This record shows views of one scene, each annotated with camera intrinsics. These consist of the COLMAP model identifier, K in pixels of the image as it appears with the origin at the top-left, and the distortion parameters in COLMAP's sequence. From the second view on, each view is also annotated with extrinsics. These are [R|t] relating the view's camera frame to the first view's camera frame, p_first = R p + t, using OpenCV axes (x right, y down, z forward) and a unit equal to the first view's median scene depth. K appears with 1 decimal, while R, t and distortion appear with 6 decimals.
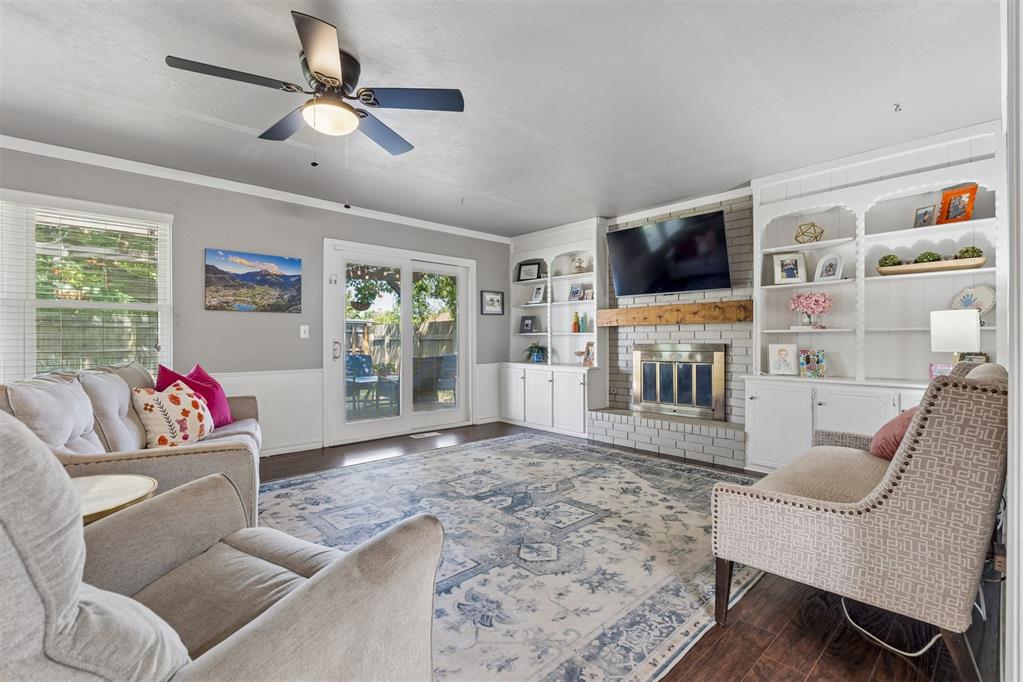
lens RADIAL K [[460.4, 0, 505.6], [0, 460.4, 341.0], [0, 0, 1]] dist [-0.007646, 0.003039]
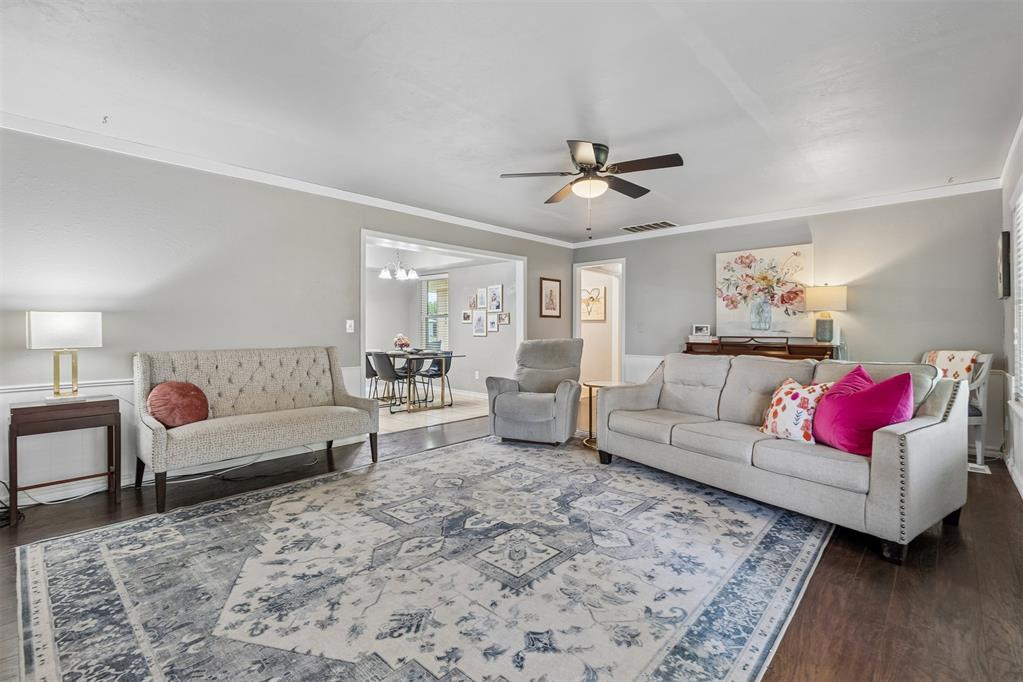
lens RADIAL K [[460.4, 0, 509.2], [0, 460.4, 336.2], [0, 0, 1]] dist [-0.007646, 0.003039]
pose [[-0.996266, 0.000004, -0.086337, 0.005405], [-0.001170, 0.999908, 0.013544, -0.016650], [0.086329, 0.013595, -0.996174, 1.763023]]
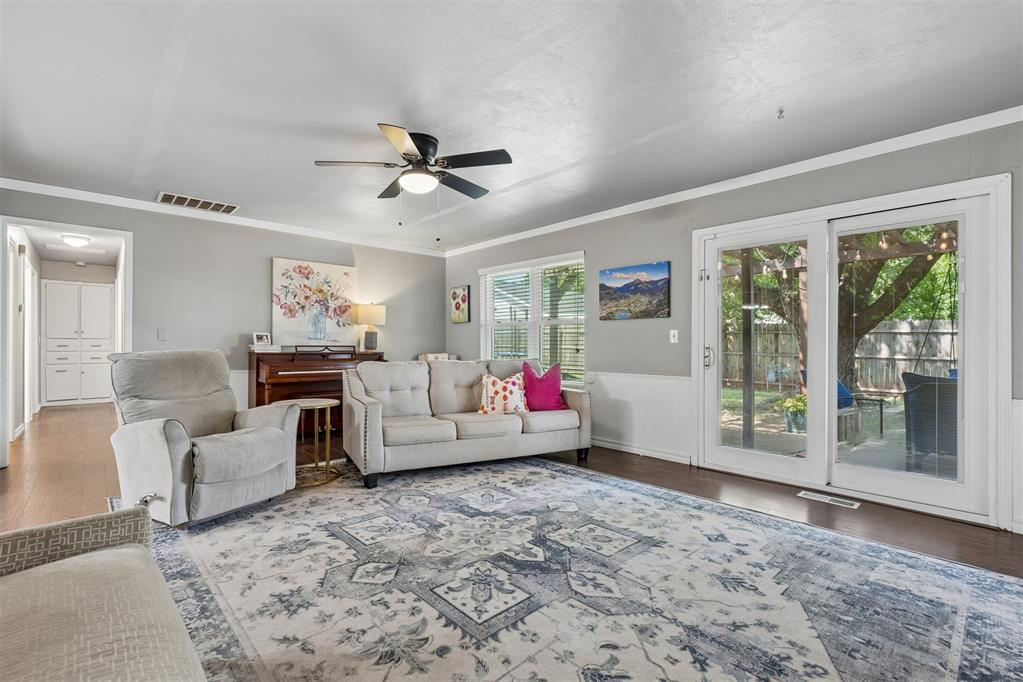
lens RADIAL K [[460.4, 0, 503.4], [0, 460.4, 345.6], [0, 0, 1]] dist [-0.007646, 0.003039]
pose [[-0.005057, 0.000046, -0.999987, 0.711084], [-0.006219, 0.999981, 0.000077, 0.001824], [0.999968, 0.006219, -0.005057, 0.903750]]
